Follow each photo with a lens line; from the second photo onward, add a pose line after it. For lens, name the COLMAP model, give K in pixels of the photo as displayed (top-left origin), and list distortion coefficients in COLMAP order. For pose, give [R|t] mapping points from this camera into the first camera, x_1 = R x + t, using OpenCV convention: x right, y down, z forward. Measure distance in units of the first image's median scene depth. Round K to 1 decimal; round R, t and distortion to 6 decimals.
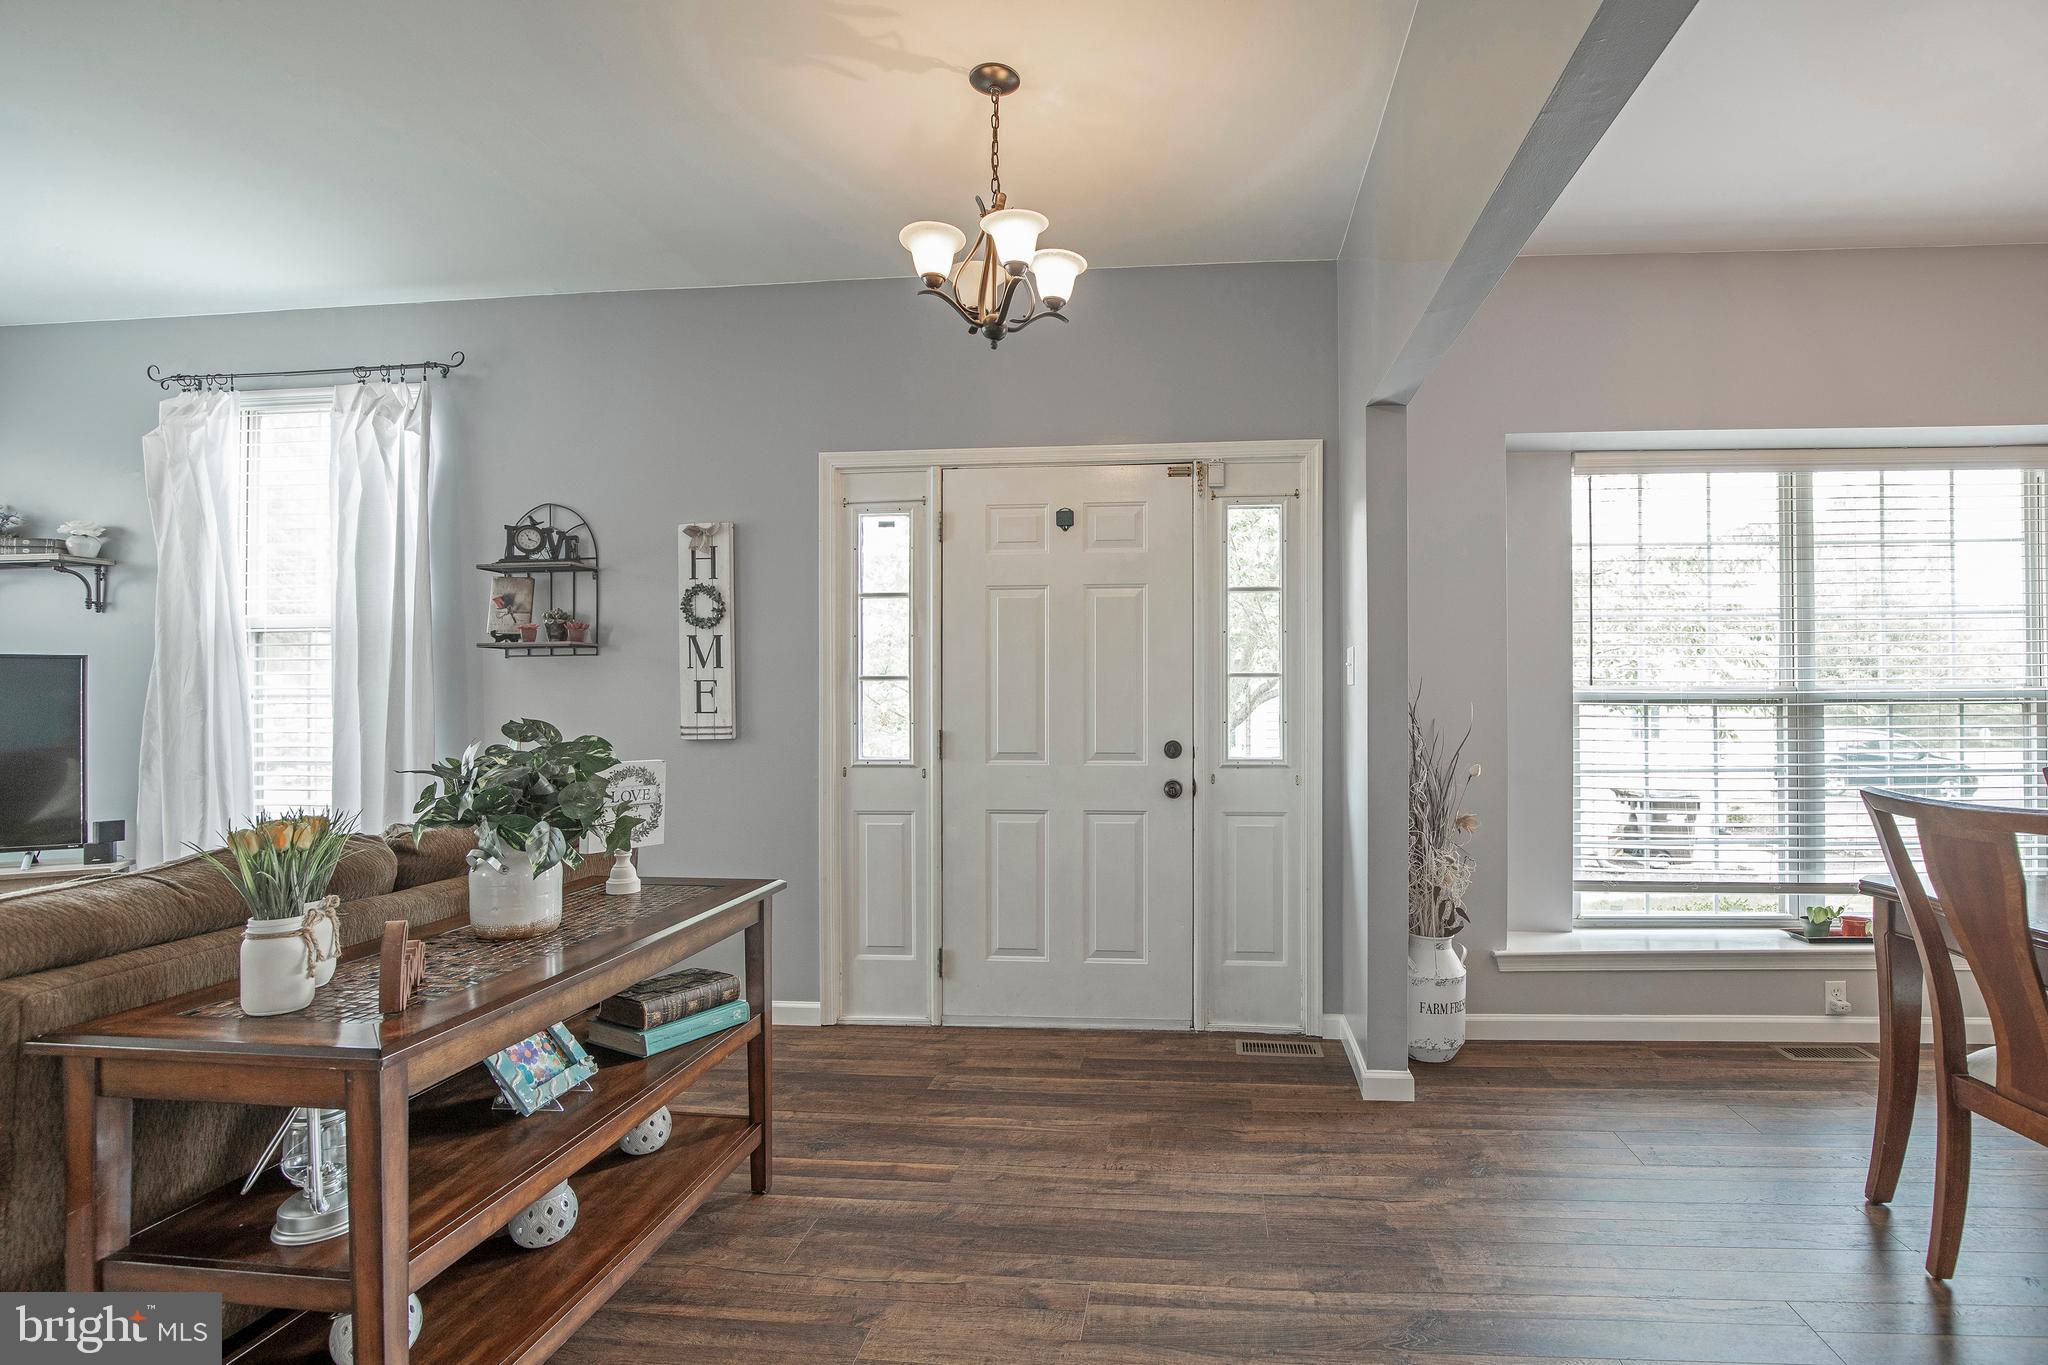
lens RADIAL K [[955.0, 0, 1087.4], [0, 955.0, 689.7], [0, 0, 1]] dist [-0.034128, 0.006991]
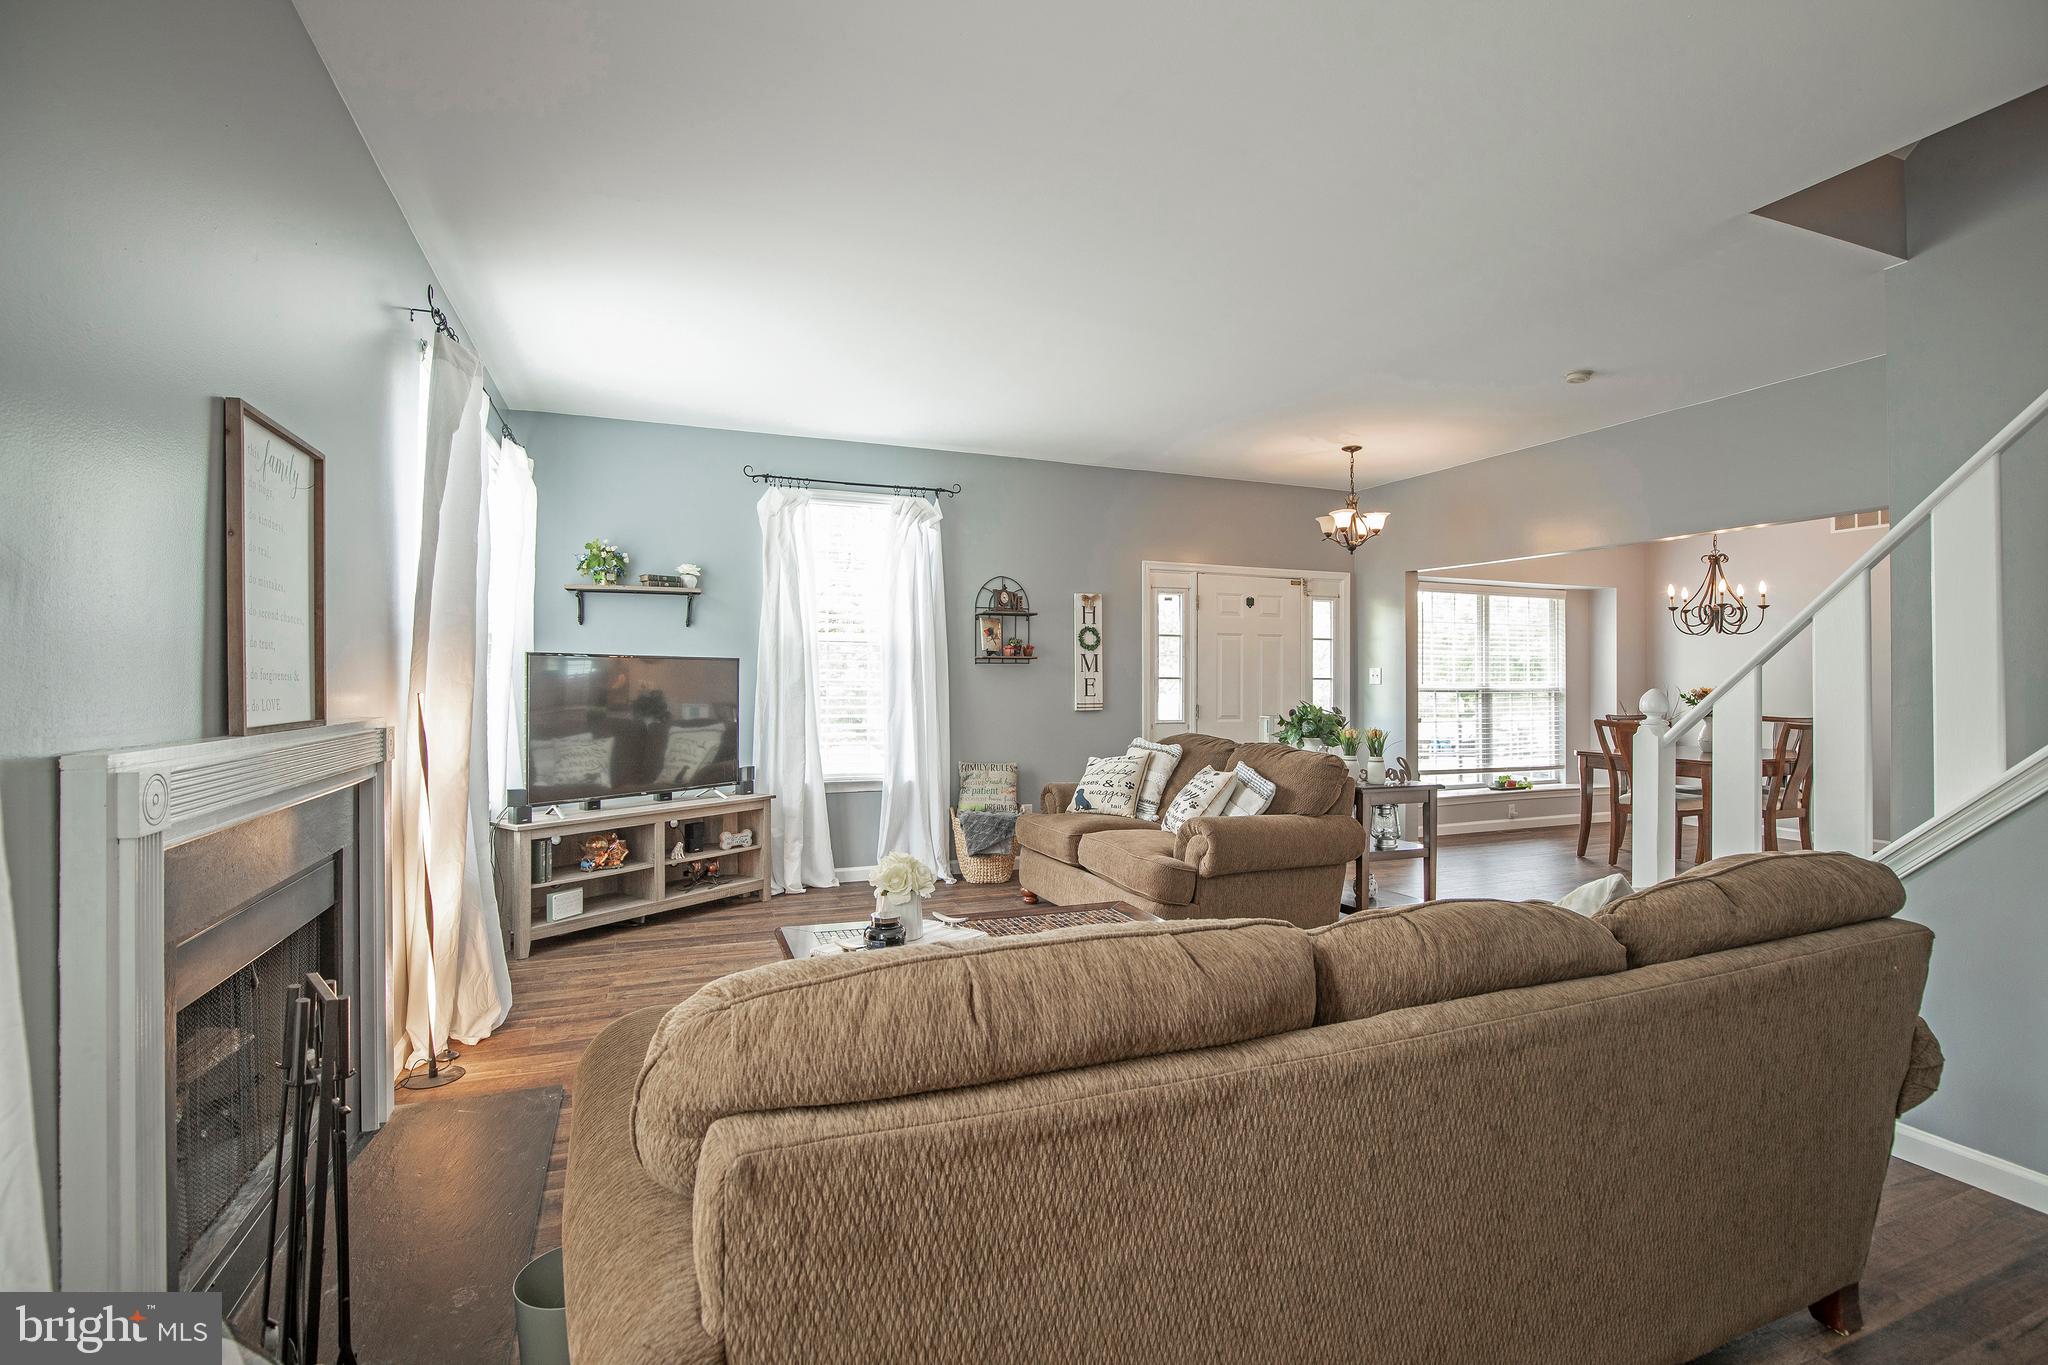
lens RADIAL K [[955.0, 0, 1024.8], [0, 955.0, 675.0], [0, 0, 1]] dist [-0.034128, 0.006991]
pose [[0.894220, 0.011406, 0.447483, -1.363718], [-0.010266, 0.999935, -0.004972, -0.006396], [-0.447510, -0.000148, 0.894279, -0.616392]]
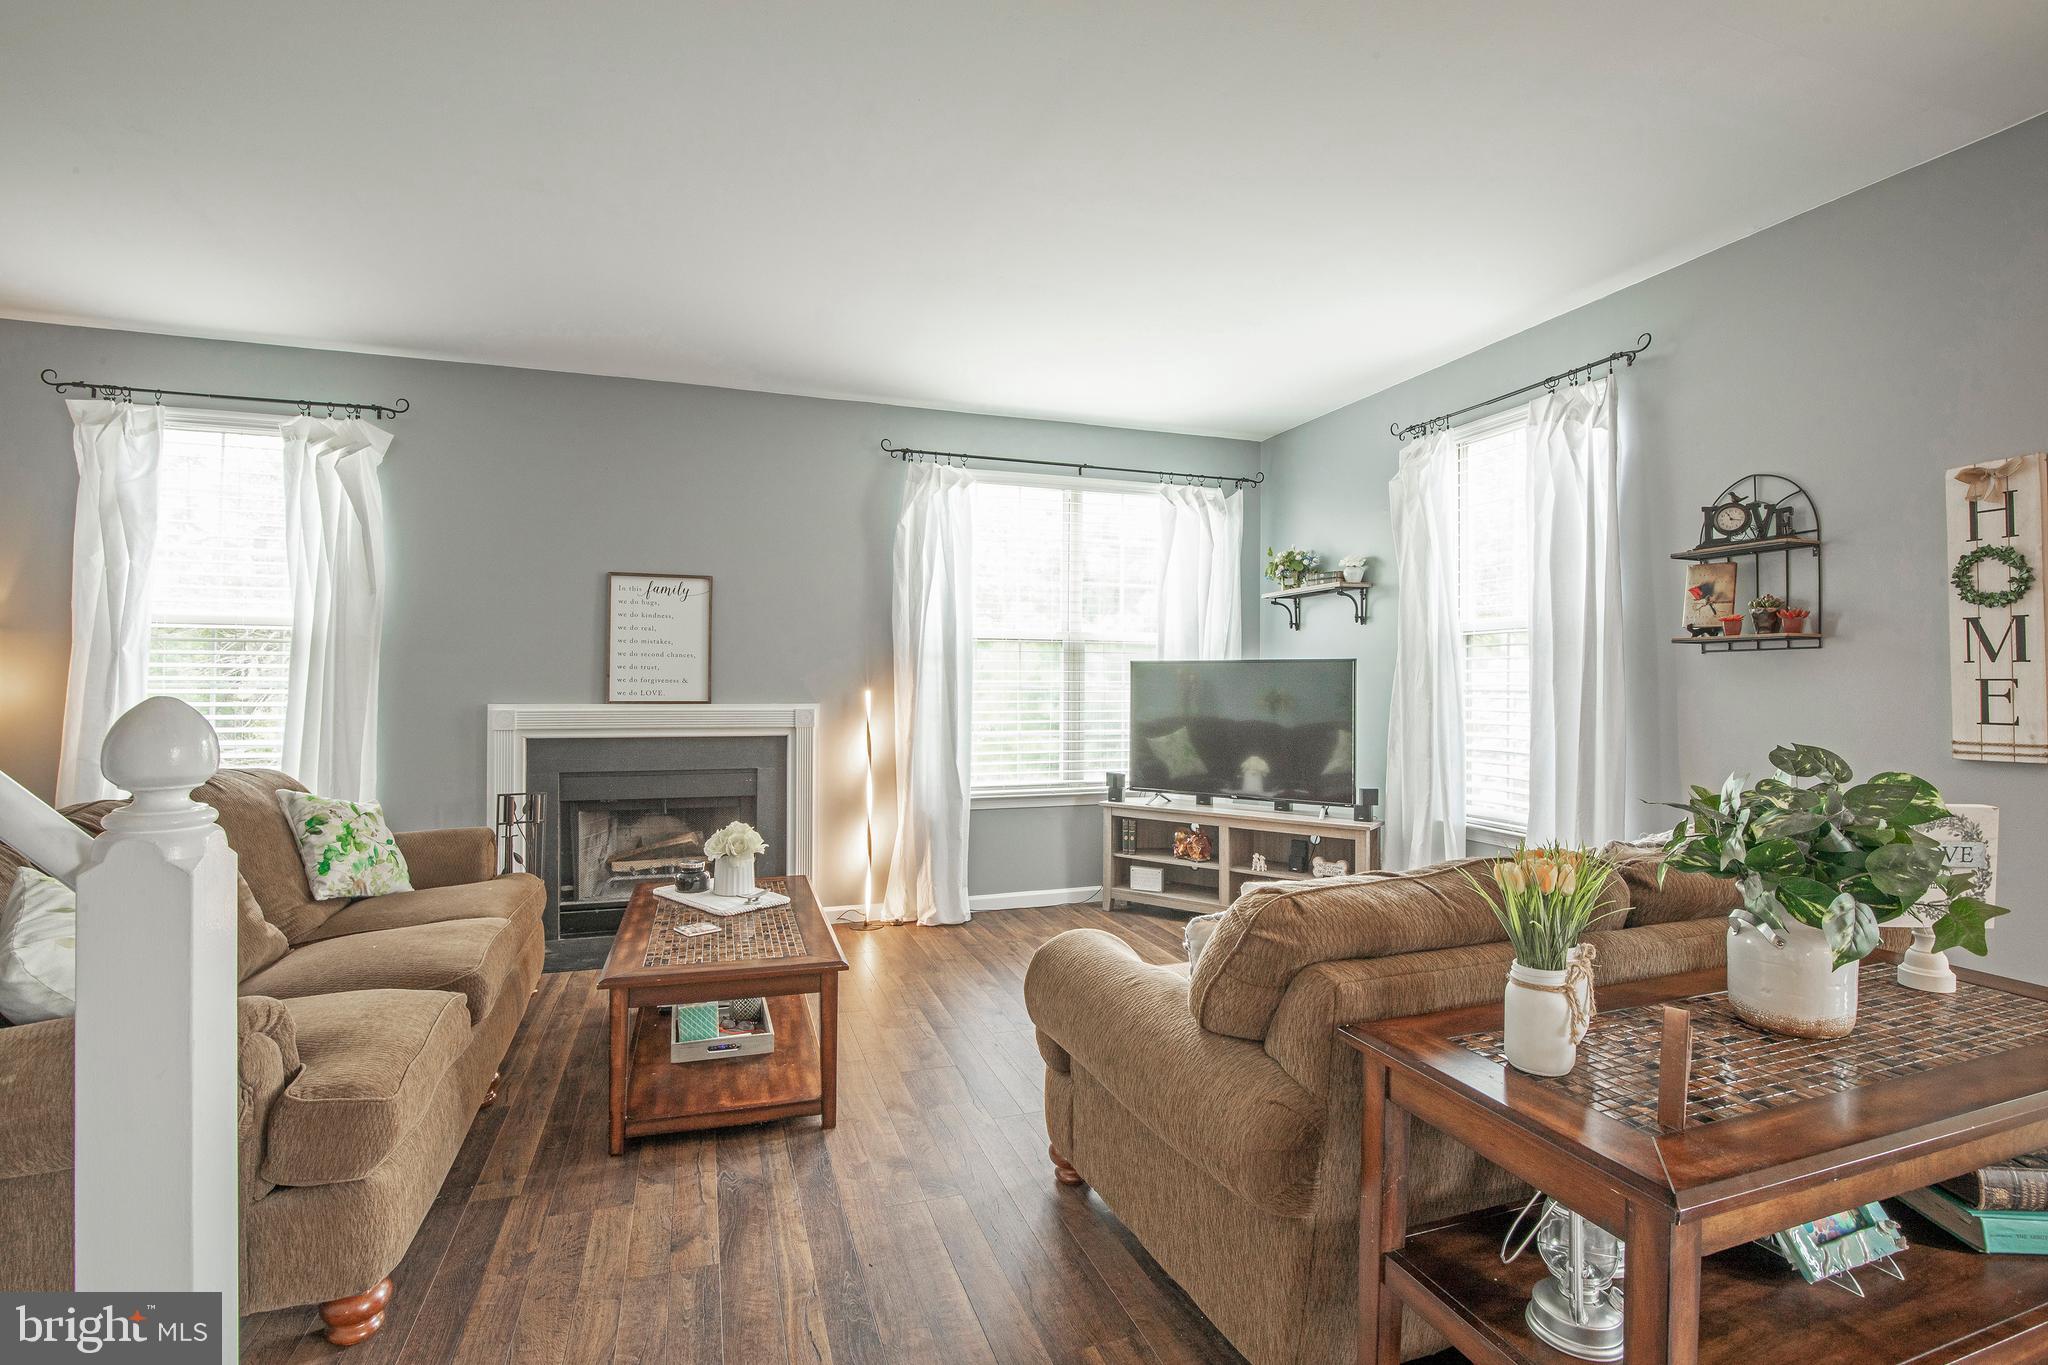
lens RADIAL K [[955.0, 0, 1015.3], [0, 955.0, 672.7], [0, 0, 1]] dist [-0.034128, 0.006991]
pose [[0.396297, -0.004249, -0.918112, -0.052267], [-0.003705, 0.999974, -0.006227, -0.007484], [0.918115, 0.005869, 0.396271, 0.038301]]
